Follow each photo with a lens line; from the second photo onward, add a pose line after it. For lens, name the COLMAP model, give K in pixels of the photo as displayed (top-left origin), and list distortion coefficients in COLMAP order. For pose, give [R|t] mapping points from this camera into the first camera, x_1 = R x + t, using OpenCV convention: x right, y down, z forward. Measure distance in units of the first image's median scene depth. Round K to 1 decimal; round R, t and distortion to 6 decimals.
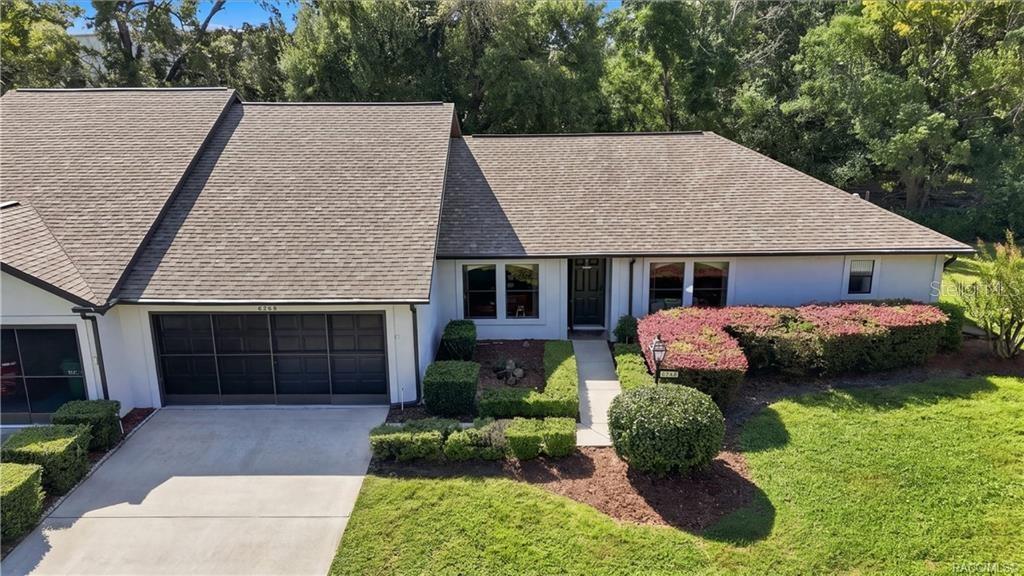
lens RADIAL K [[812.7, 0, 511.3], [0, 812.7, 290.9], [0, 0, 1]] dist [0.007735, 0.002529]
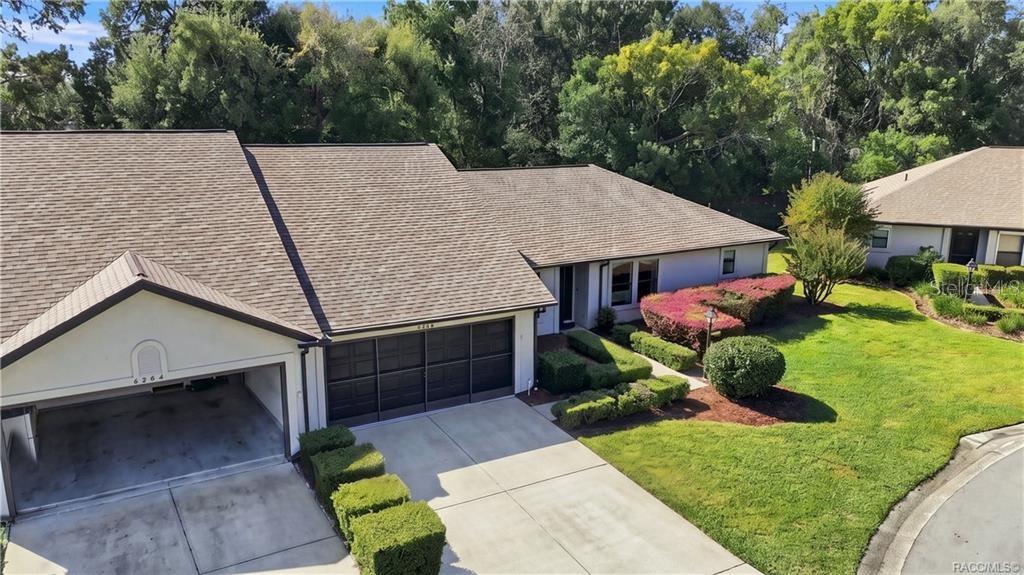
lens RADIAL K [[812.7, 0, 510.2], [0, 812.7, 286.4], [0, 0, 1]] dist [0.007735, 0.002529]
pose [[0.861835, -0.102491, 0.496725, -0.748695], [0.125746, 0.991971, -0.013496, -0.004067], [-0.491353, 0.074092, 0.867803, -0.053179]]
